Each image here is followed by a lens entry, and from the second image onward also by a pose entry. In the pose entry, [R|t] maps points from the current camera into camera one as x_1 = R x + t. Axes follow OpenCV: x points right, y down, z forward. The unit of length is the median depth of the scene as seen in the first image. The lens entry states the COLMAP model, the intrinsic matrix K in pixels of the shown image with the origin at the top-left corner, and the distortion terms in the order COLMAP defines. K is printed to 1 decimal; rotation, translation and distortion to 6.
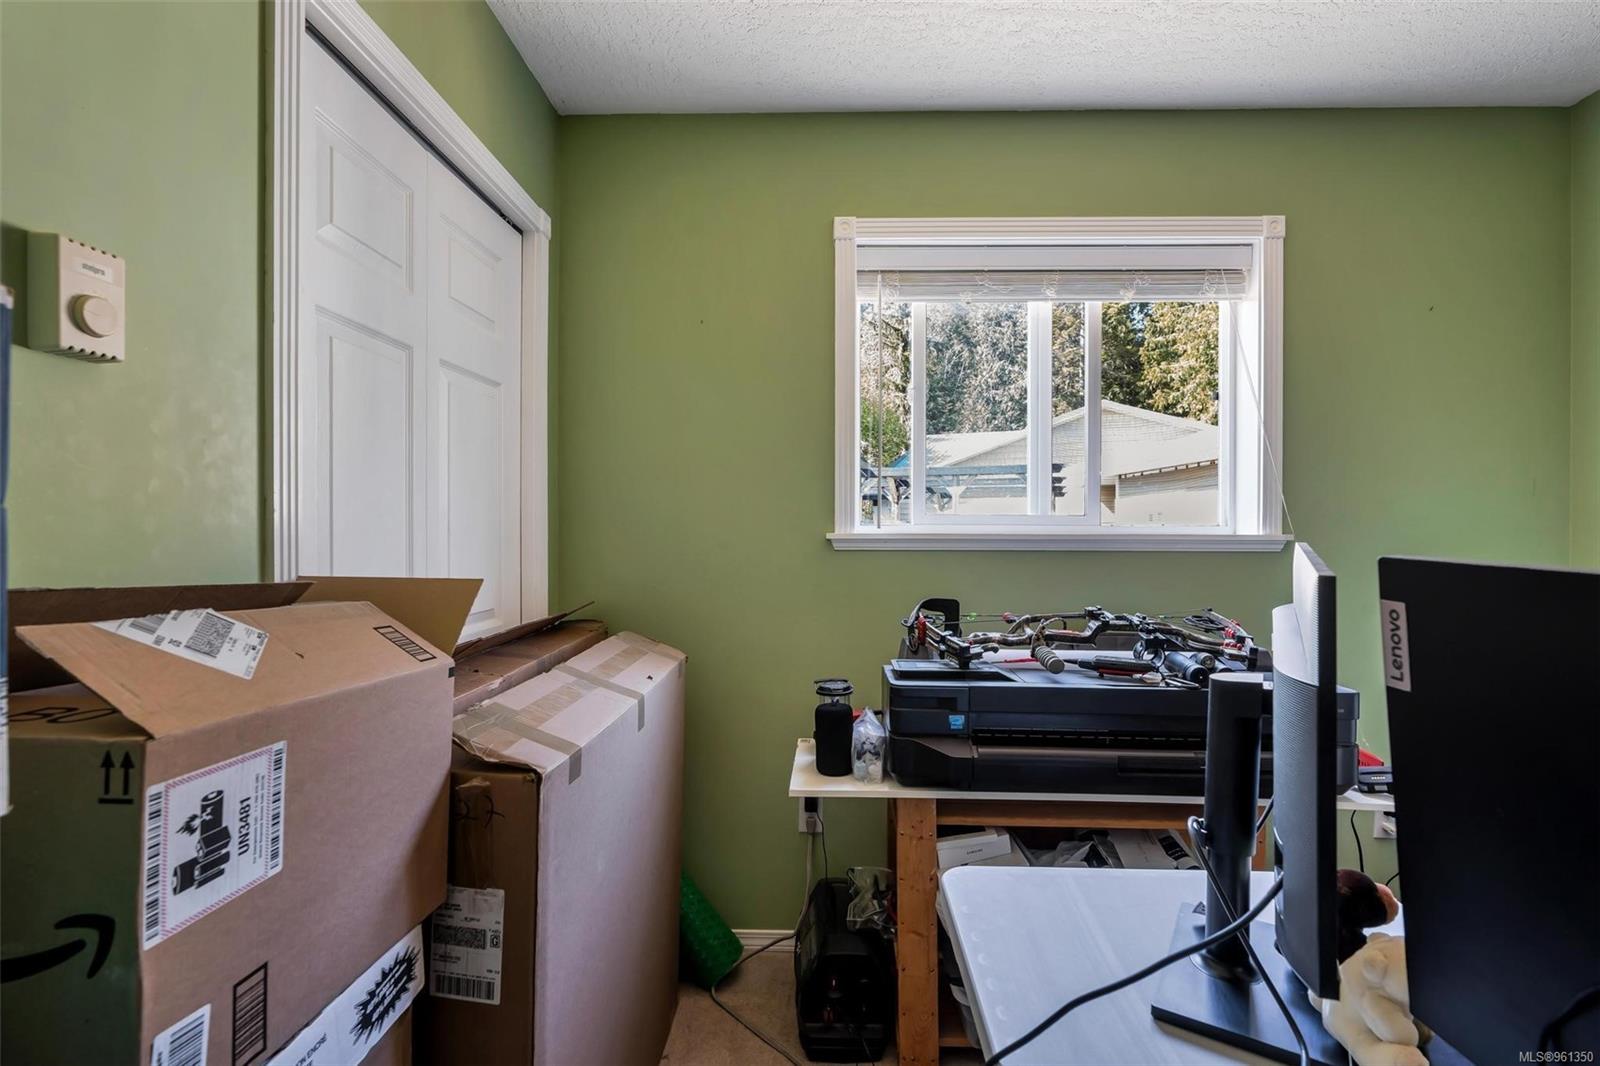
lens RADIAL K [[732.8, 0, 800.1], [0, 732.8, 531.1], [0, 0, 1]] dist [-0.010570, 0.000063]
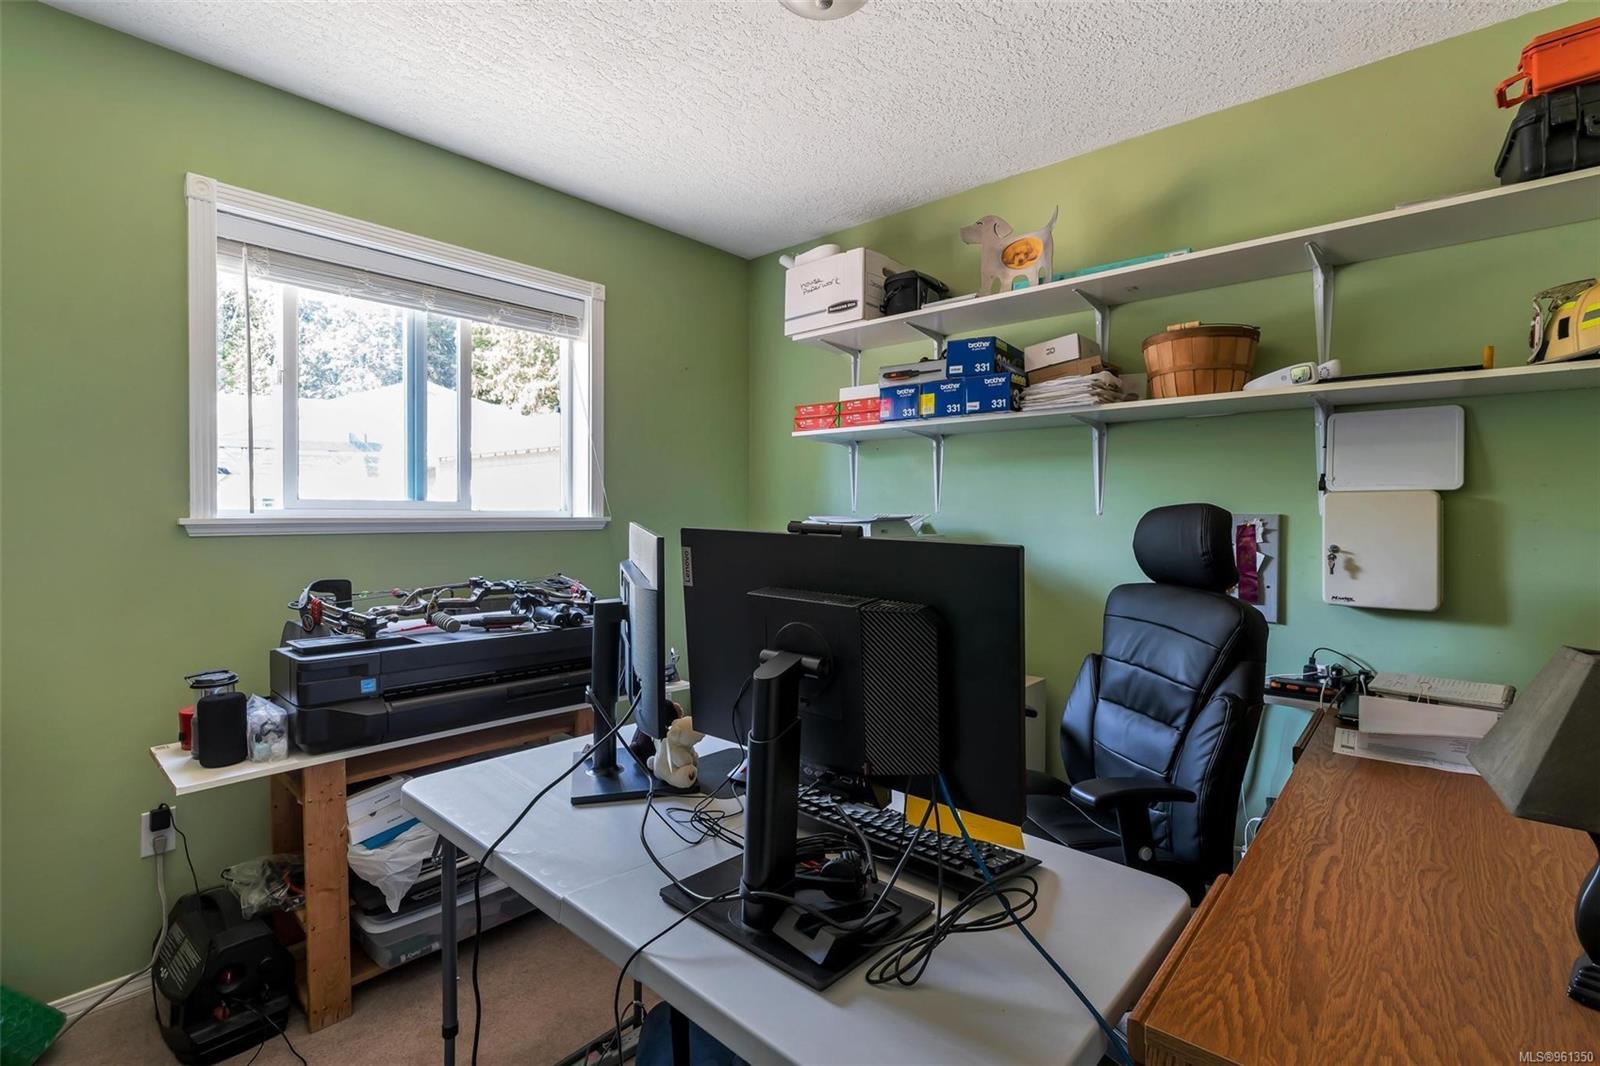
lens RADIAL K [[732.8, 0, 800.1], [0, 732.8, 531.1], [0, 0, 1]] dist [-0.010570, 0.000063]
pose [[0.639831, -0.020034, 0.768254, -0.196706], [0.001864, 0.999698, 0.024518, -0.002428], [-0.768513, -0.014256, 0.639675, -0.202806]]
